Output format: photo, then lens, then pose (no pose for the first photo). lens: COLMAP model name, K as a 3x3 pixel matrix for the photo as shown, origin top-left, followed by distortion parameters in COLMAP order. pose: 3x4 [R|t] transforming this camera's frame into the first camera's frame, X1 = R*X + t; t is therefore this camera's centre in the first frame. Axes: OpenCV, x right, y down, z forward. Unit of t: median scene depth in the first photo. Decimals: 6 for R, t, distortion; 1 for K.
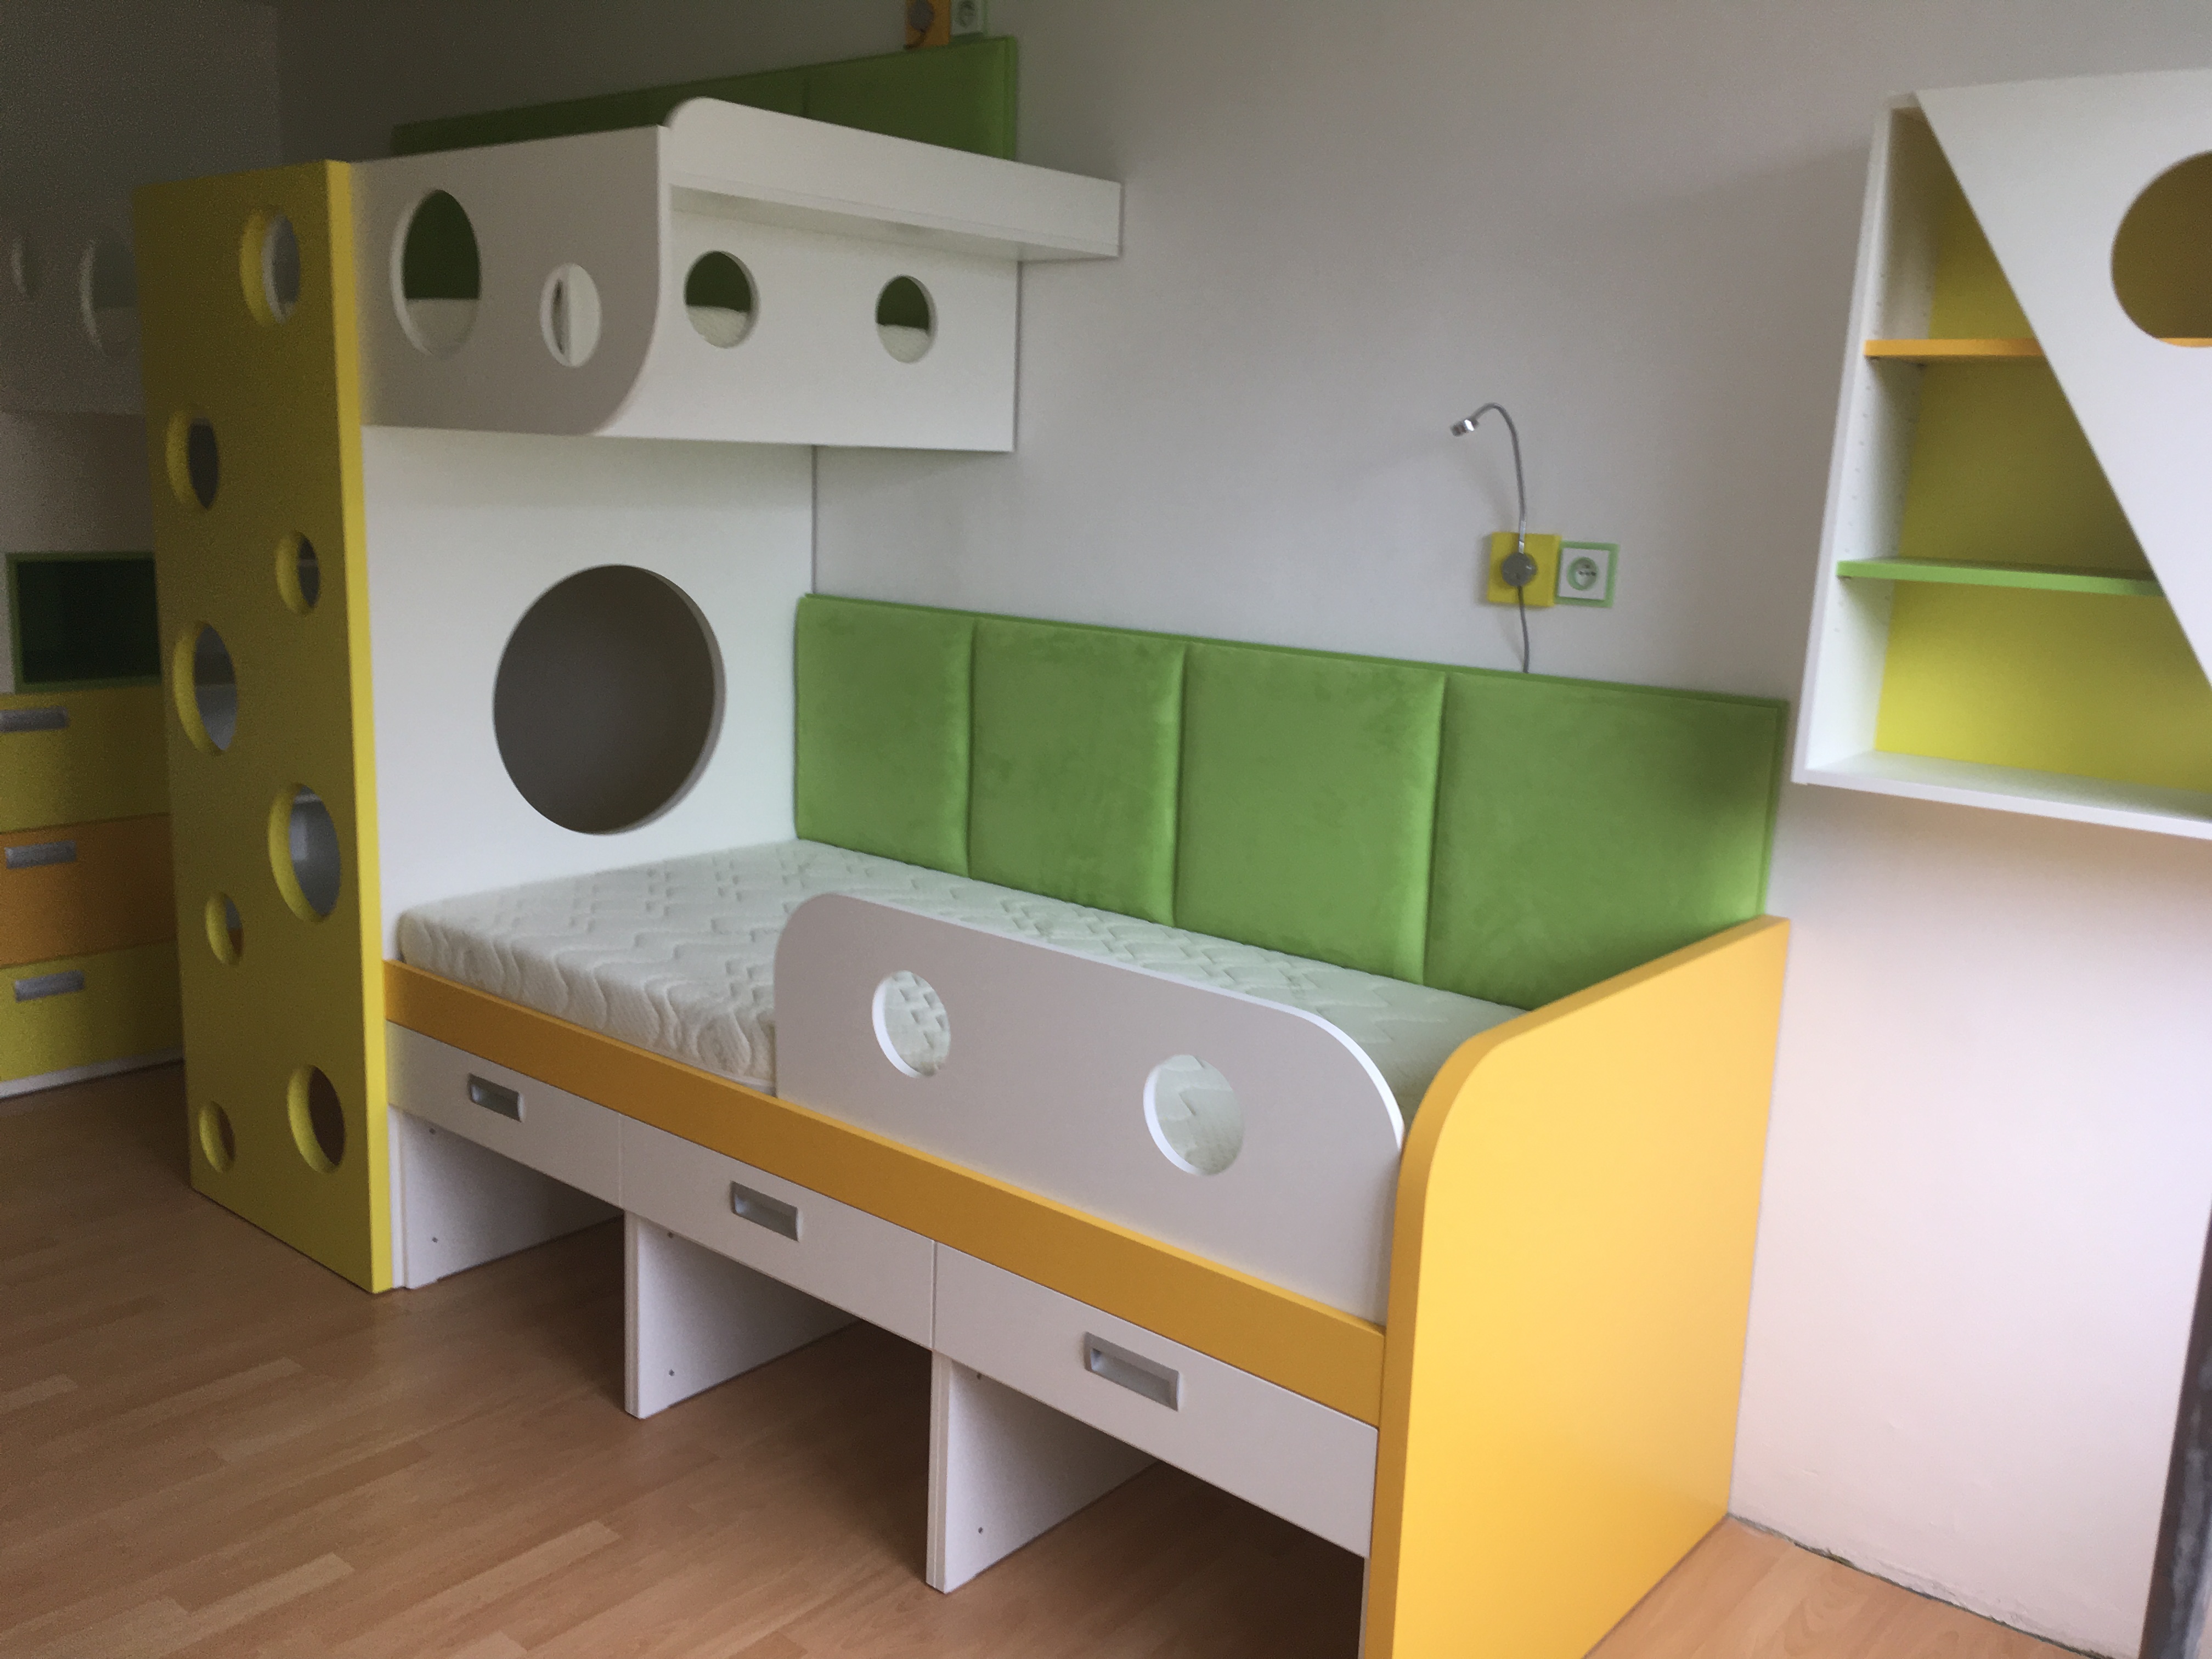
lens RADIAL K [[1868.1, 0, 1106.0], [0, 1868.1, 829.5], [0, 0, 1]] dist [0.110169, -0.173551]
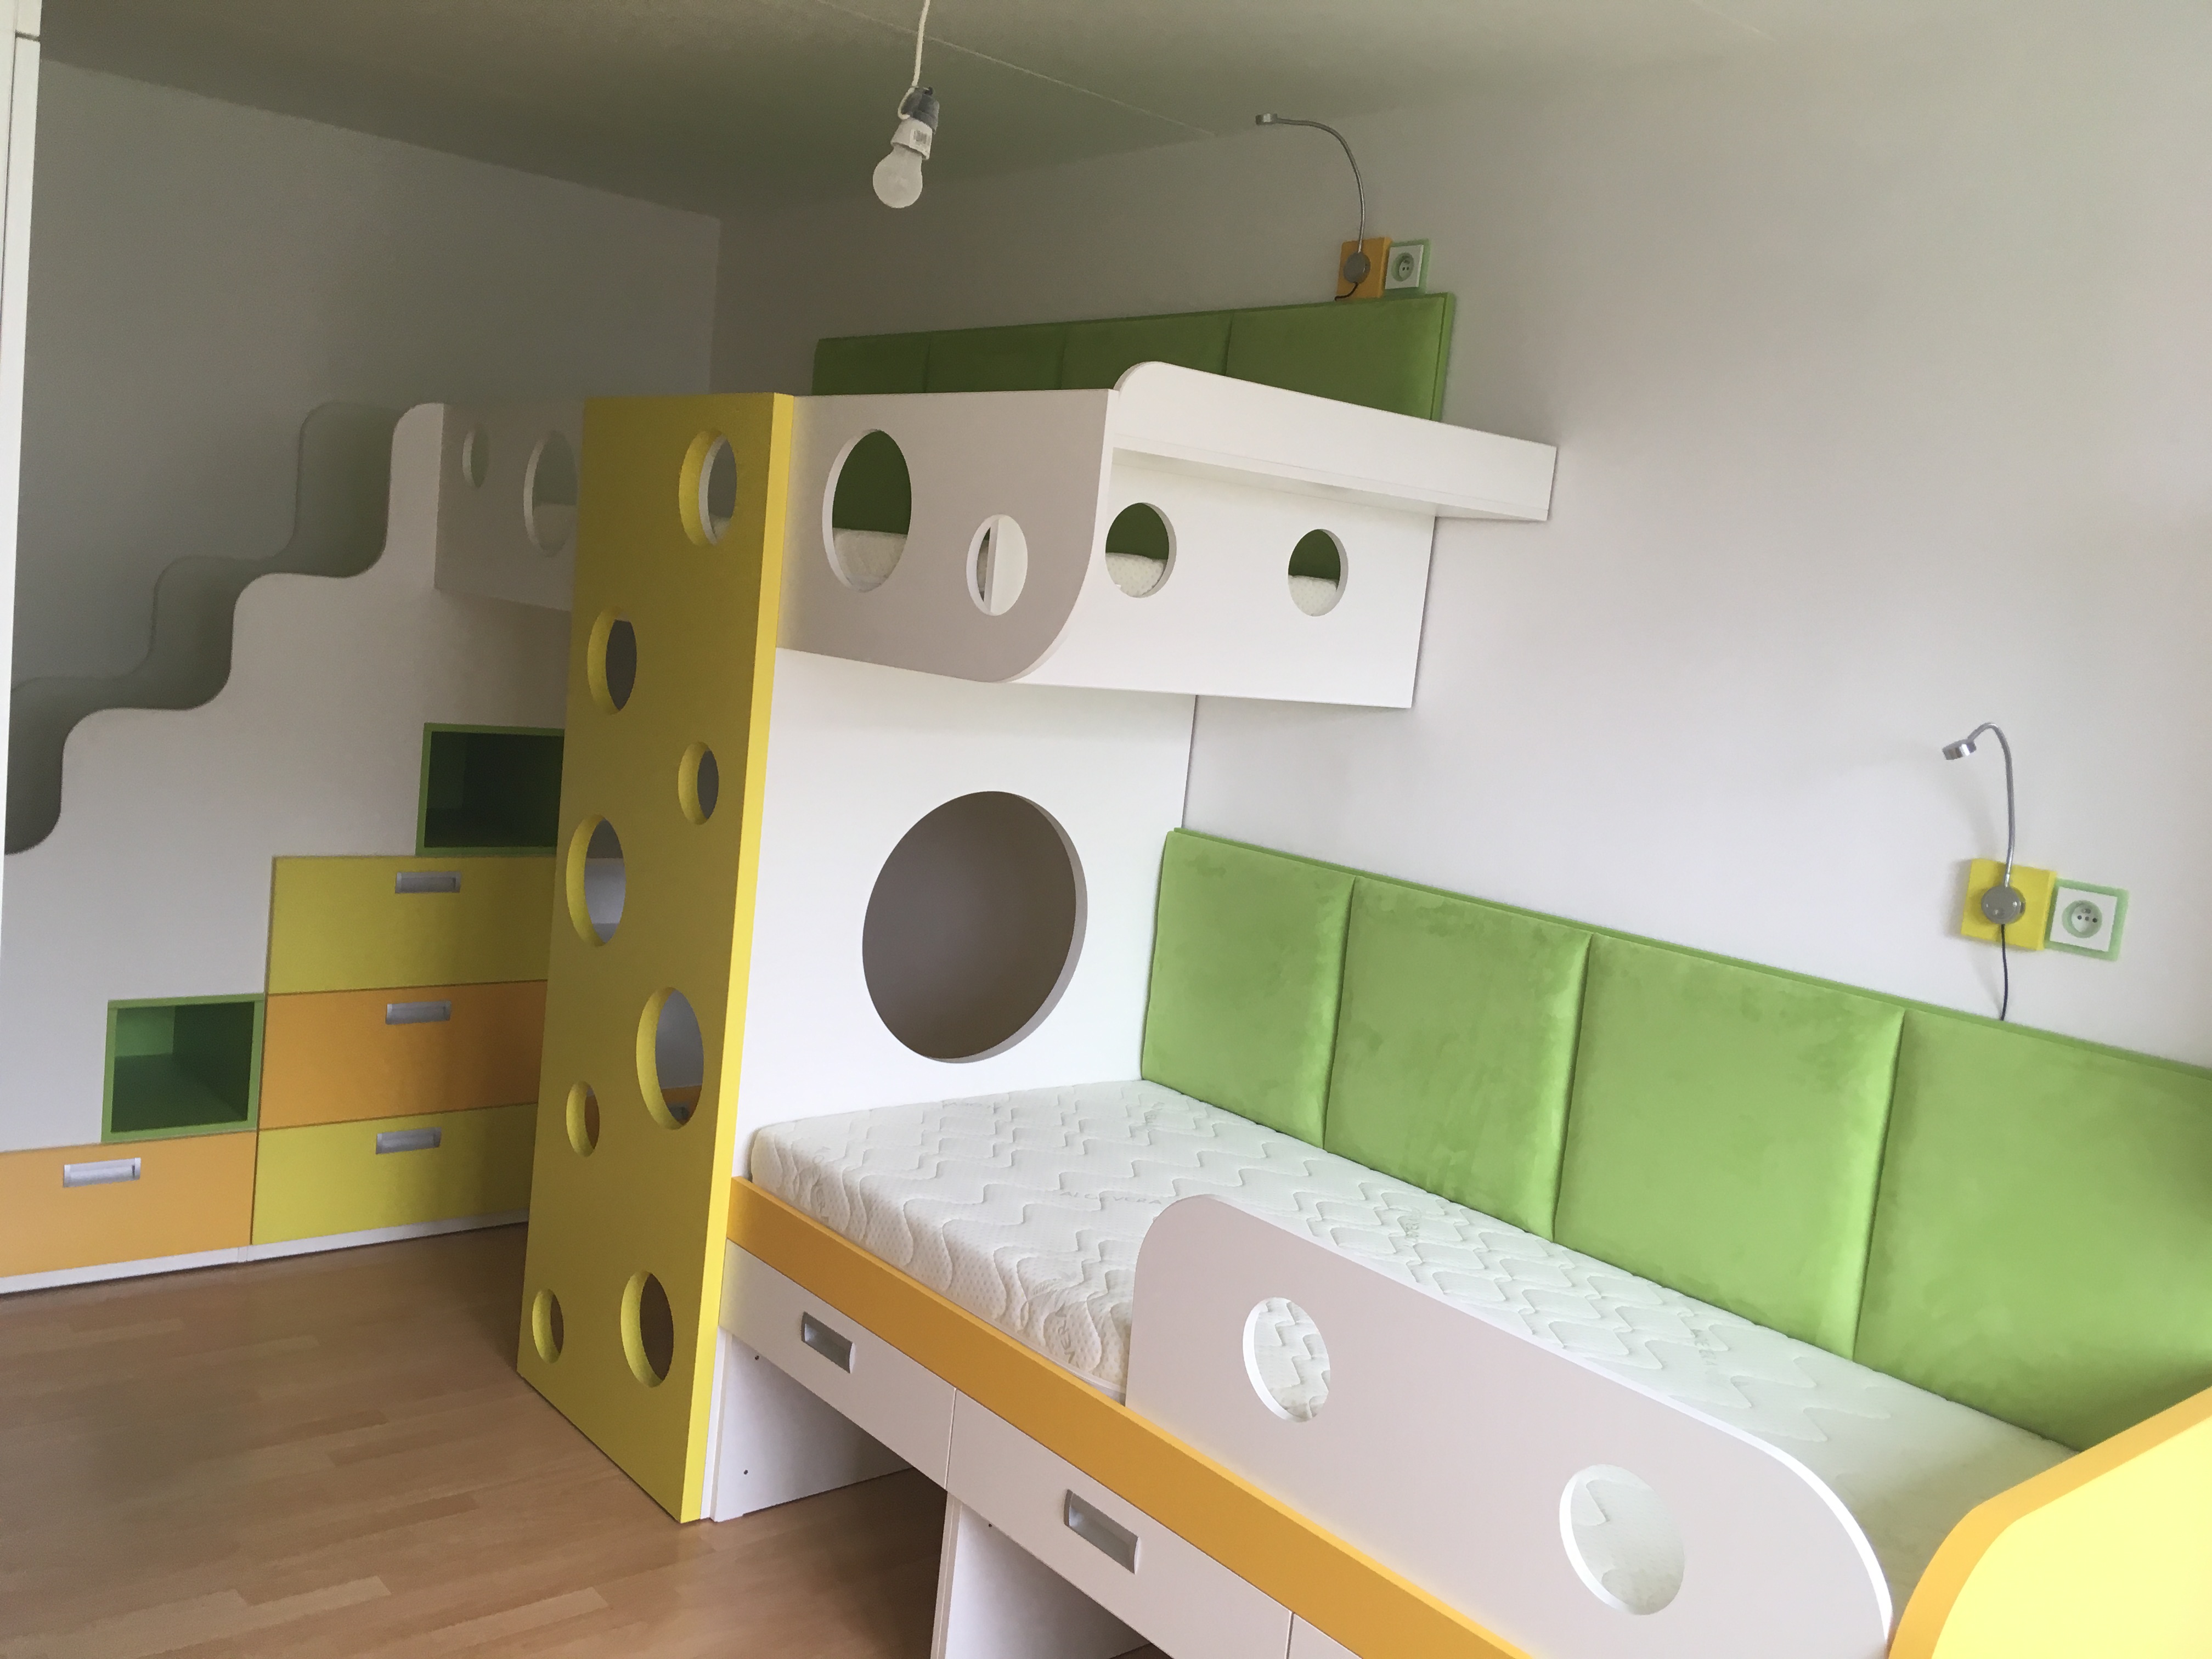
lens RADIAL K [[1868.1, 0, 1106.0], [0, 1868.1, 829.5], [0, 0, 1]] dist [0.110169, -0.173551]
pose [[0.983530, 0.086159, -0.158890, -0.050935], [-0.100332, 0.991450, -0.083433, -0.050337], [0.150343, 0.098001, 0.983765, 0.046790]]
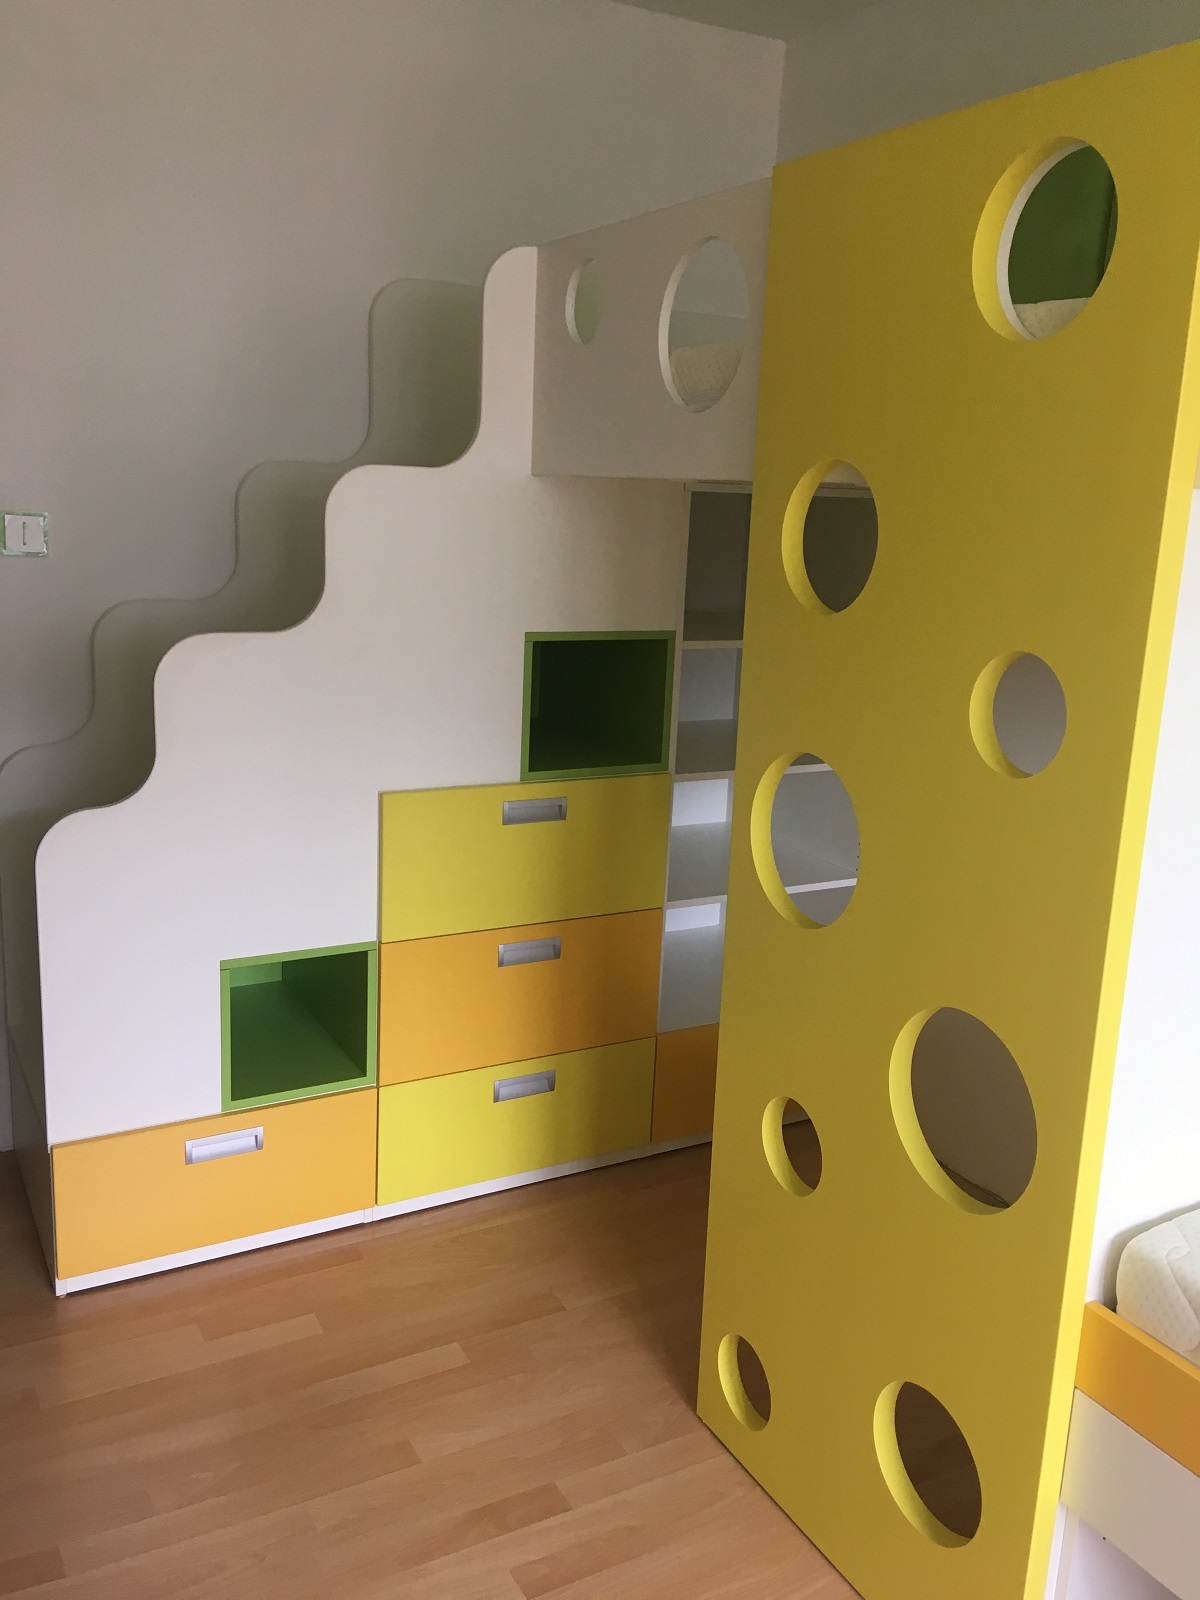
lens RADIAL K [[1351.3, 0, 601.6], [0, 1351.3, 818.1], [0, 0, 1]] dist [0.110169, -0.173551]
pose [[0.934280, 0.085286, -0.346189, -0.404416], [-0.078328, 0.996345, 0.034069, -0.106321], [0.347830, -0.004713, 0.937546, 0.514737]]
